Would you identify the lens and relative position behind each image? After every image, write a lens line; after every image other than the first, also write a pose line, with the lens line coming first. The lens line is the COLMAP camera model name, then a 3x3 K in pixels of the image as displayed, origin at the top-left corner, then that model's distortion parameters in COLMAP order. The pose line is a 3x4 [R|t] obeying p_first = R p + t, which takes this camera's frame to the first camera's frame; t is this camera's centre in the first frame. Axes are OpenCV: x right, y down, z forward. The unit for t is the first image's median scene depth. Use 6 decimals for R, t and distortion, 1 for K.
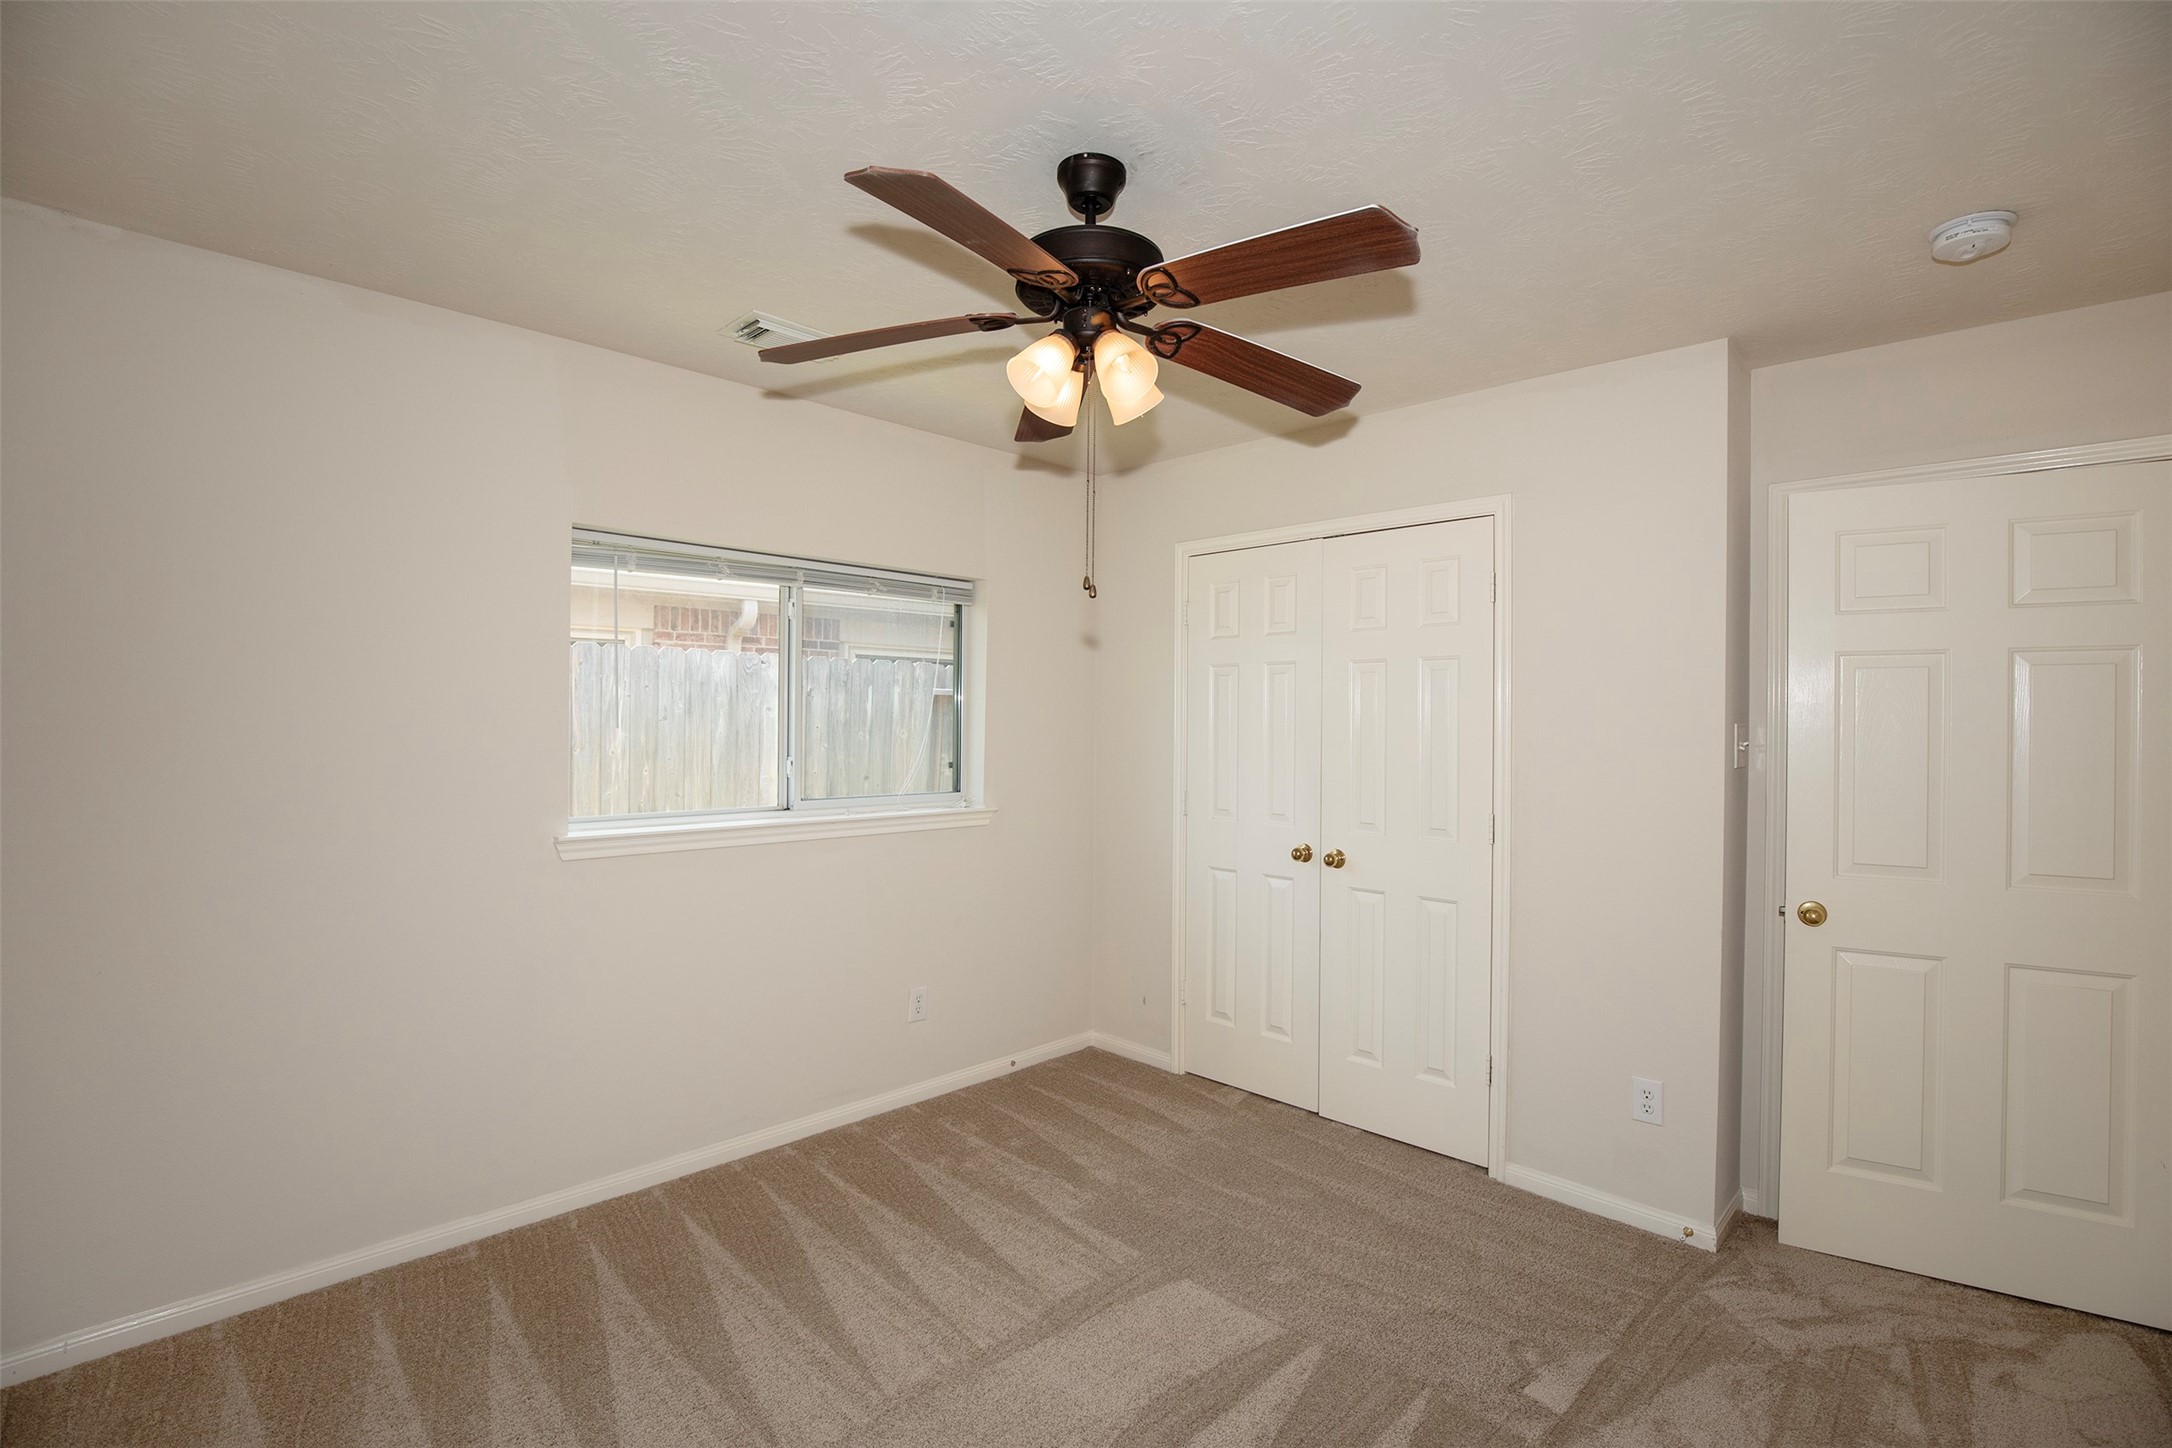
lens RADIAL K [[993.6, 0, 1103.6], [0, 993.6, 723.4], [0, 0, 1]] dist [-0.041142, 0.009976]
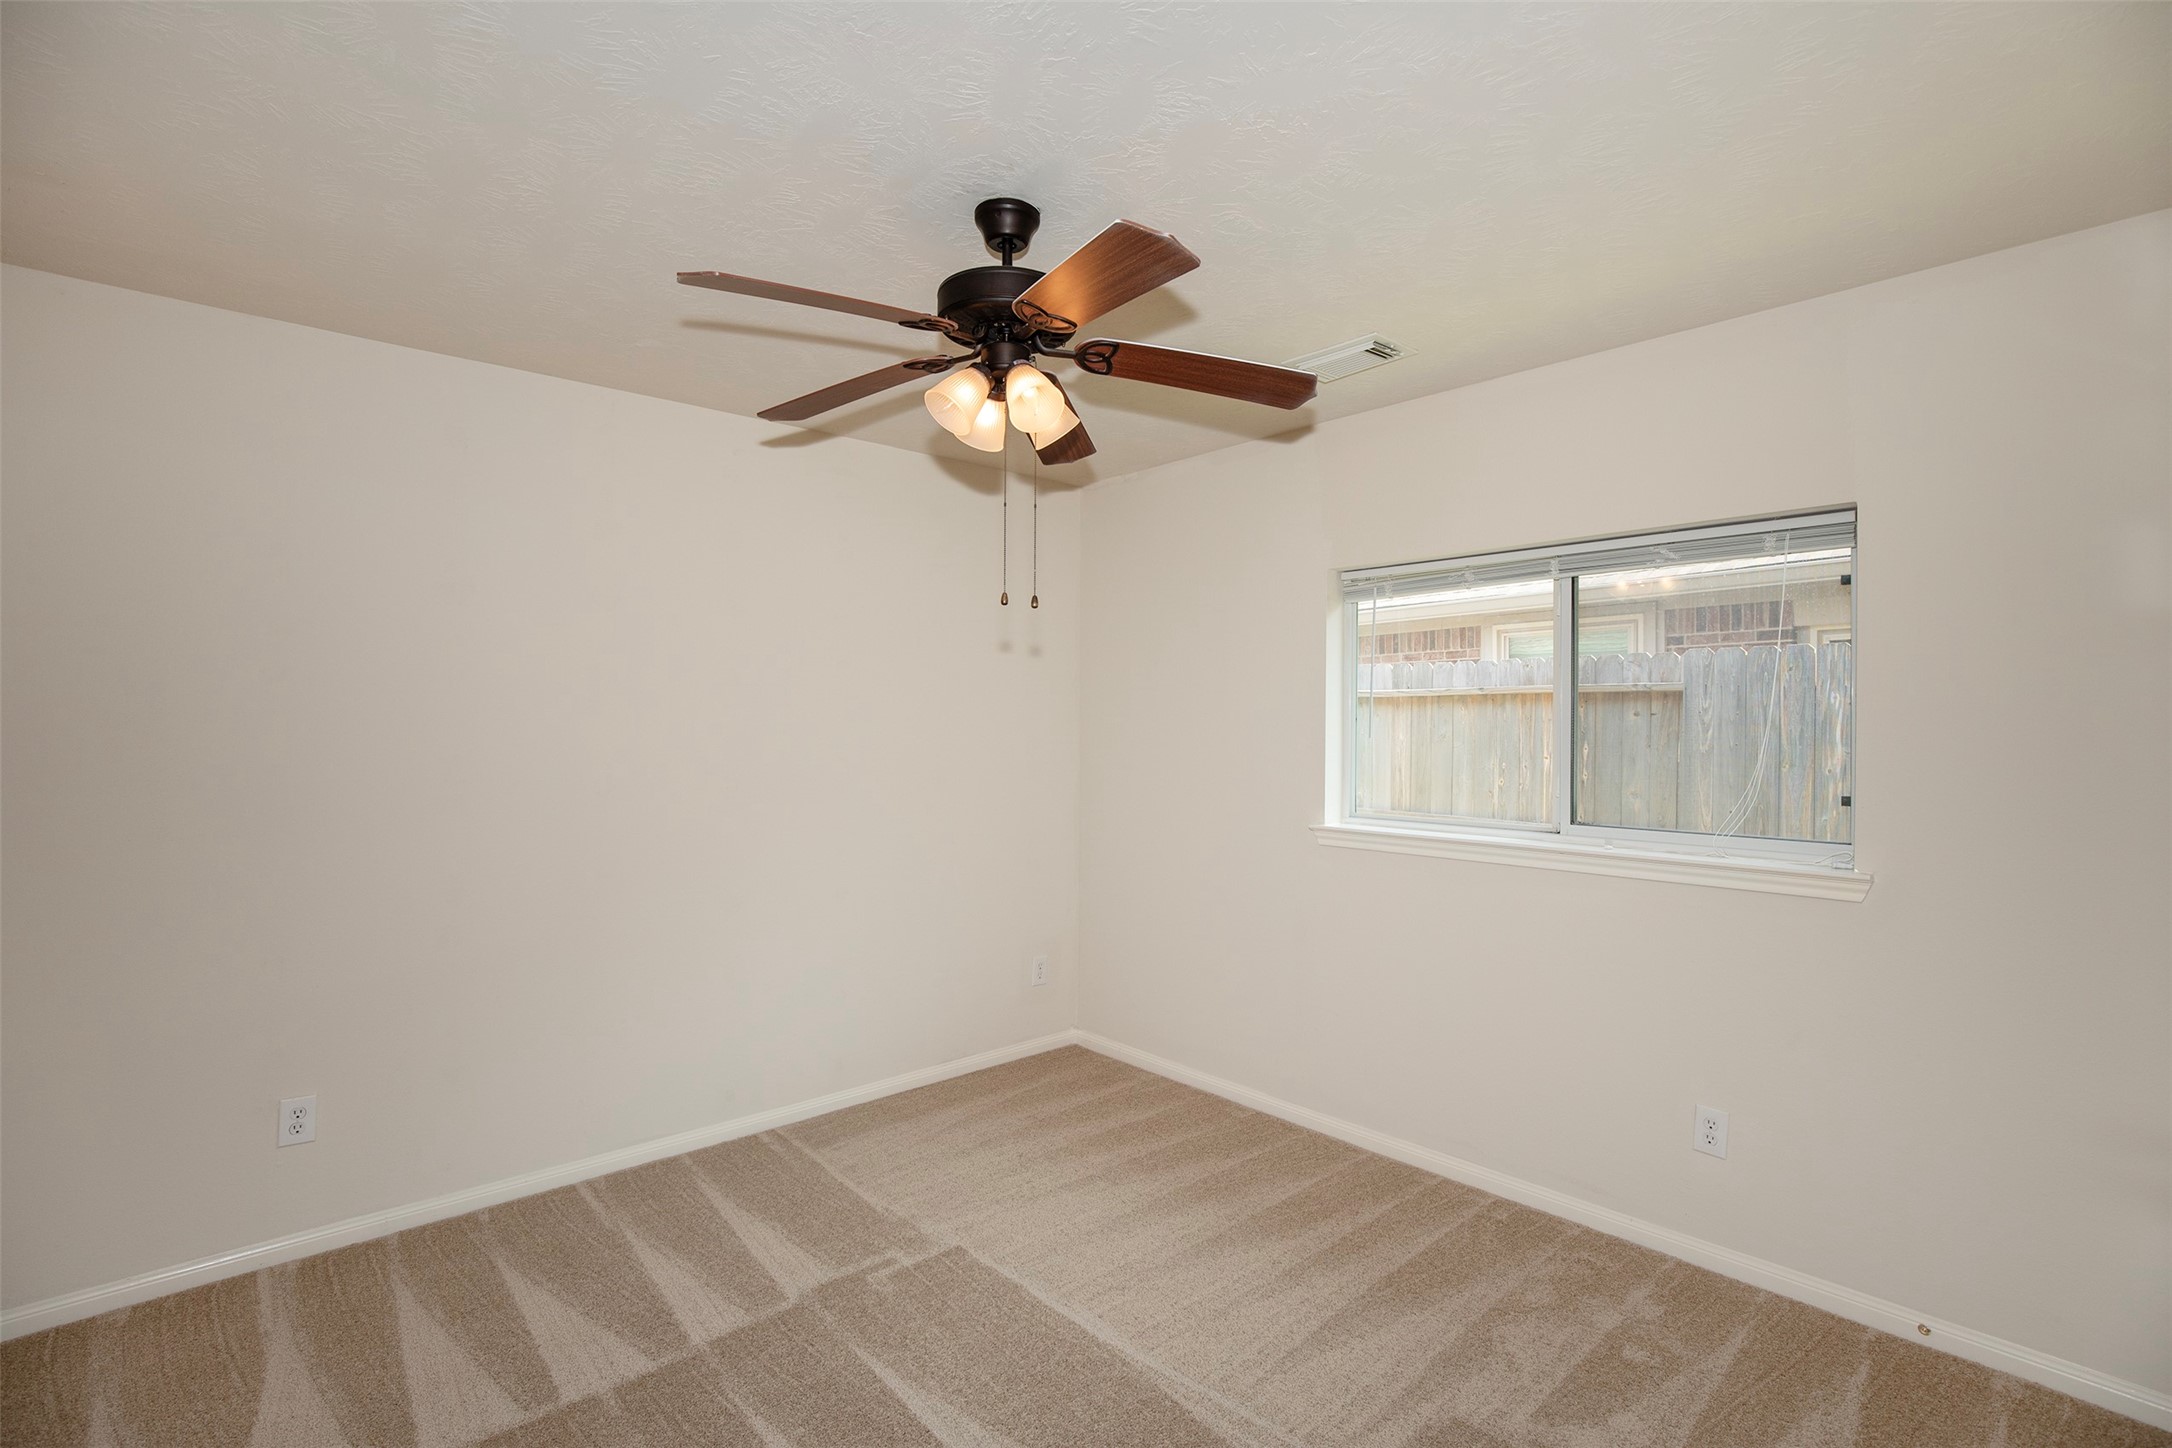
lens RADIAL K [[993.6, 0, 1103.6], [0, 993.6, 723.4], [0, 0, 1]] dist [-0.041142, 0.009976]
pose [[-0.040680, -0.004301, -0.999163, 0.681772], [-0.010907, 0.999933, -0.003860, -0.004895], [0.999113, 0.010740, -0.040725, 0.750251]]
